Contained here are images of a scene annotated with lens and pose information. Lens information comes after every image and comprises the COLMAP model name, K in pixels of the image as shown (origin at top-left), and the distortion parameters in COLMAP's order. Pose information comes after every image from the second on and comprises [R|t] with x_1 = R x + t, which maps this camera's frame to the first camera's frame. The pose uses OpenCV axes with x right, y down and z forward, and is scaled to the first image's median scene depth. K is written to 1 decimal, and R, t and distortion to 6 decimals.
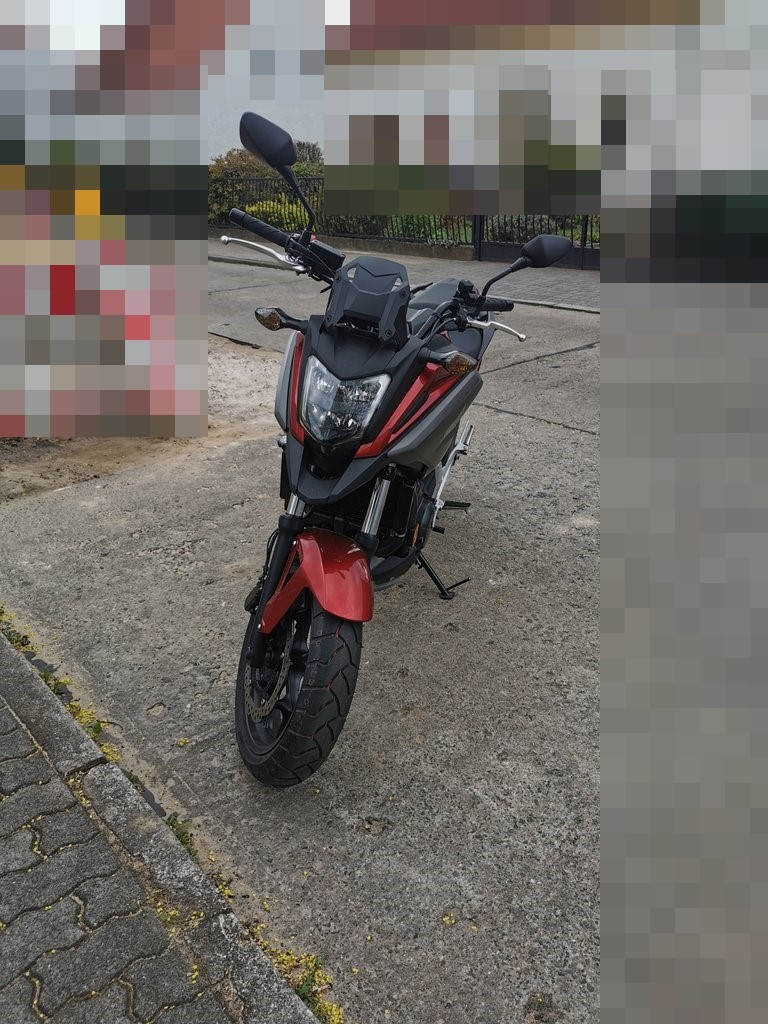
lens RADIAL K [[790.4, 0, 384.0], [0, 790.4, 512.0], [0, 0, 1]] dist [0.044337, -0.041346]
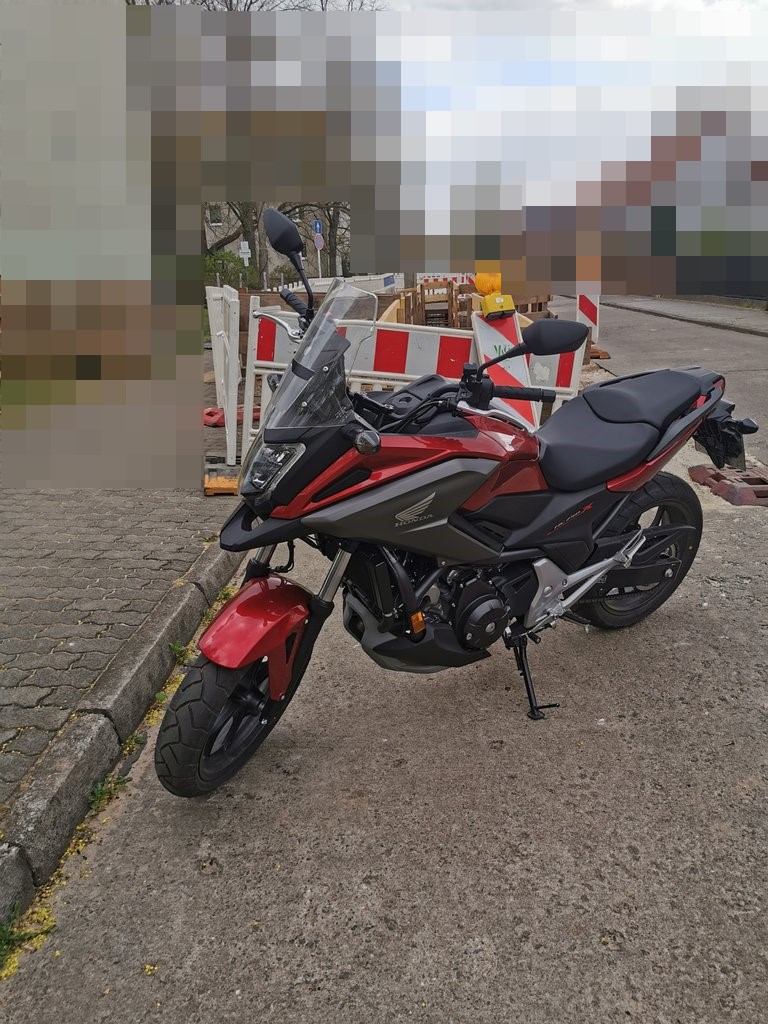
lens RADIAL K [[790.4, 0, 384.0], [0, 790.4, 512.0], [0, 0, 1]] dist [0.044337, -0.041346]
pose [[0.719807, 0.191609, -0.667206, 0.729890], [-0.248460, 0.968589, 0.010112, -0.115632], [0.648186, 0.158496, 0.744805, 0.291406]]
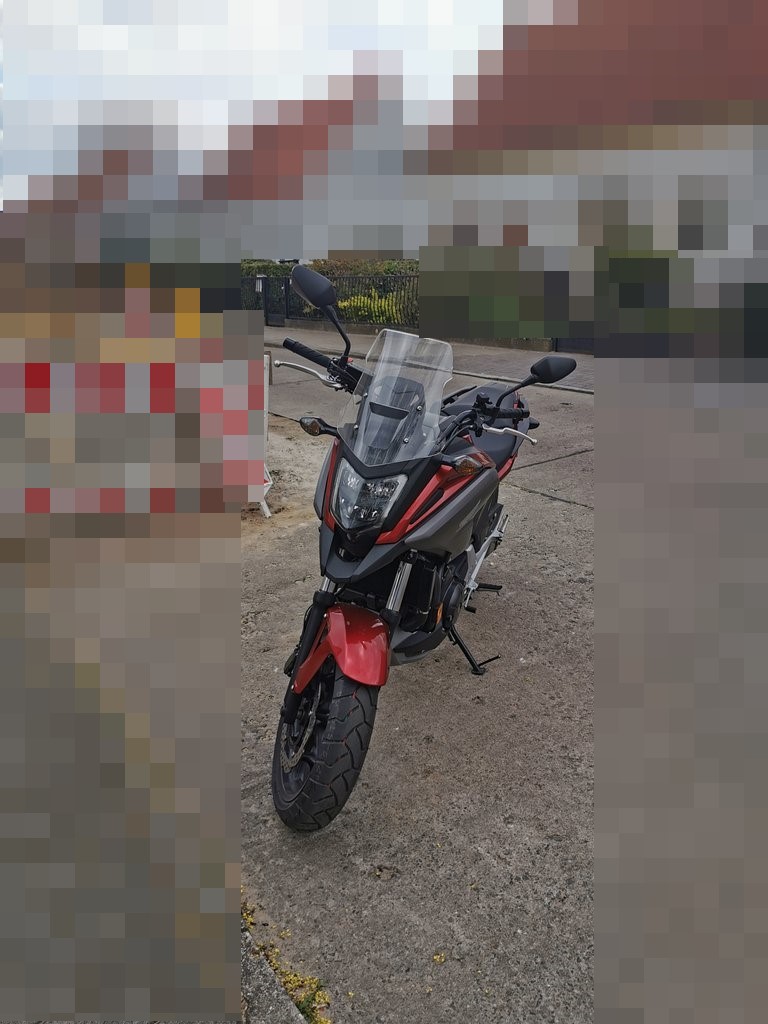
lens RADIAL K [[790.4, 0, 384.0], [0, 790.4, 512.0], [0, 0, 1]] dist [0.044337, -0.041346]
pose [[0.993468, 0.021558, -0.112058, 0.098706], [-0.032544, 0.994738, -0.097146, -0.002091], [0.109374, 0.100158, 0.988942, -0.154718]]
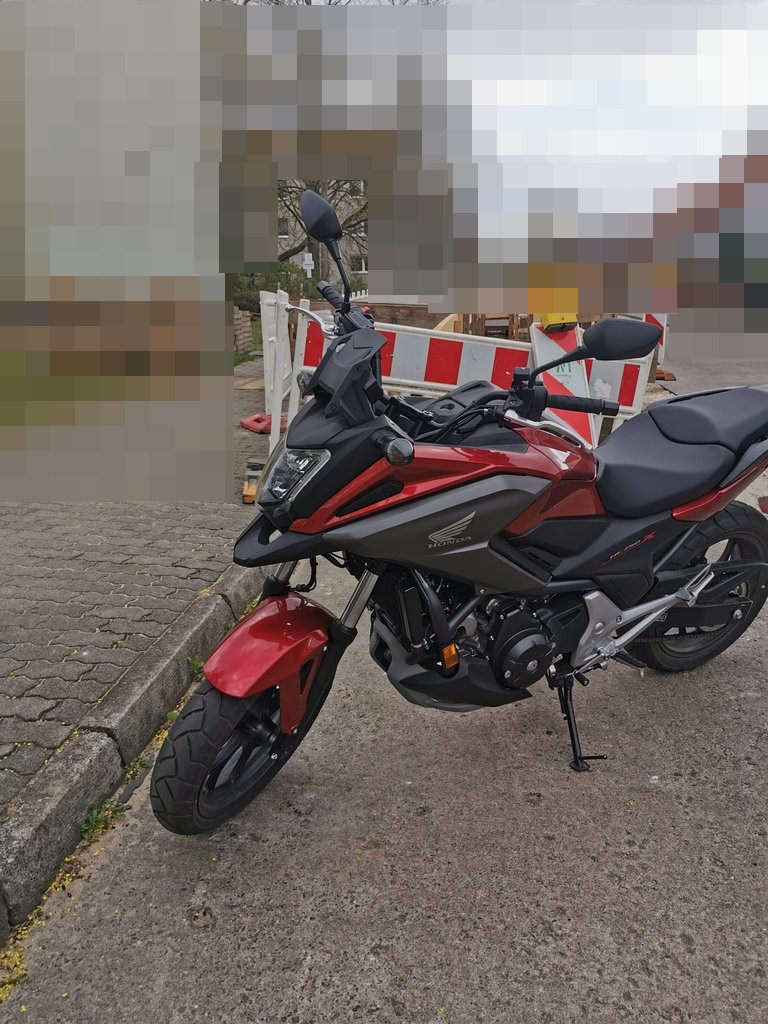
lens RADIAL K [[790.4, 0, 384.0], [0, 790.4, 512.0], [0, 0, 1]] dist [0.044337, -0.041346]
pose [[0.665040, 0.212653, -0.715891, 0.670106], [-0.294781, 0.955513, 0.009990, -0.124233], [0.686167, 0.204387, 0.698141, 0.386842]]
